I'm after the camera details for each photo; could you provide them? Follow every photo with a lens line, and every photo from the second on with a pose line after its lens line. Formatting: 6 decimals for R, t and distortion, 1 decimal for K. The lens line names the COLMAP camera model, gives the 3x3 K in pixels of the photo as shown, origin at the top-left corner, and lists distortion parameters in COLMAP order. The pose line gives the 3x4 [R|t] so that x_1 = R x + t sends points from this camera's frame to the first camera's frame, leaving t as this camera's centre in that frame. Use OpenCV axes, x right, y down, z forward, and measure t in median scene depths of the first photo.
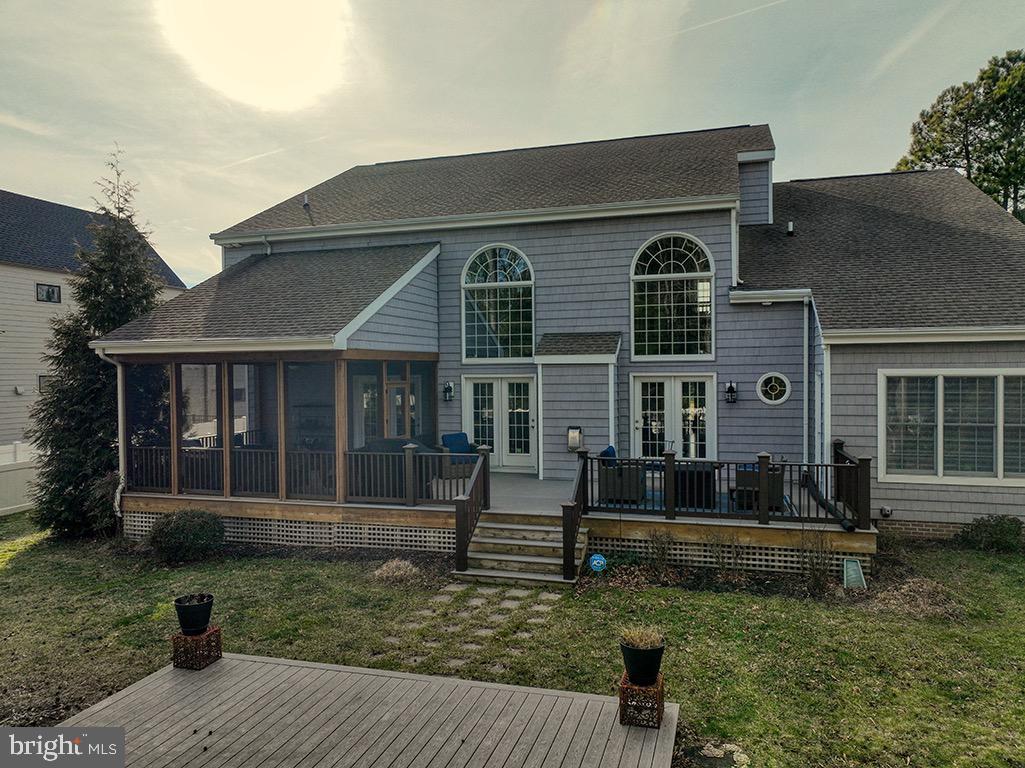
lens RADIAL K [[719.2, 0, 515.9], [0, 719.2, 381.8], [0, 0, 1]] dist [-0.000343, 0.013971]
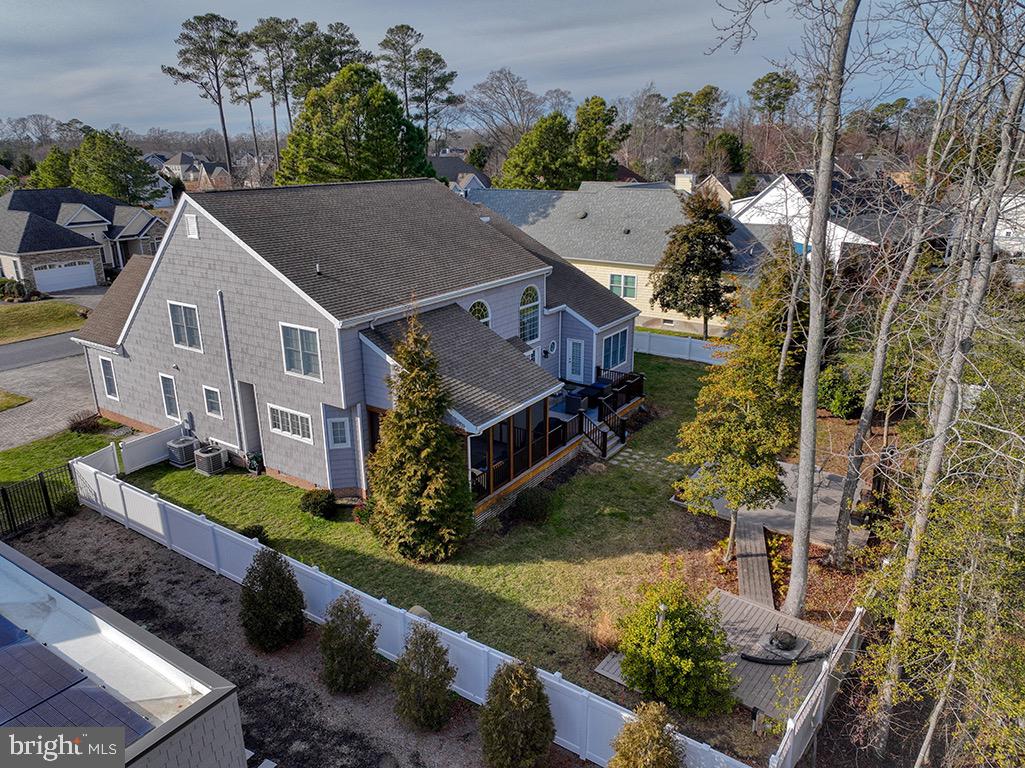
lens RADIAL K [[719.2, 0, 514.4], [0, 719.2, 384.0], [0, 0, 1]] dist [-0.000343, 0.013971]
pose [[0.289664, -0.291659, 0.911608, -2.108985], [0.015638, 0.953756, 0.300175, -0.662103], [-0.957001, -0.072694, 0.280830, 0.509868]]
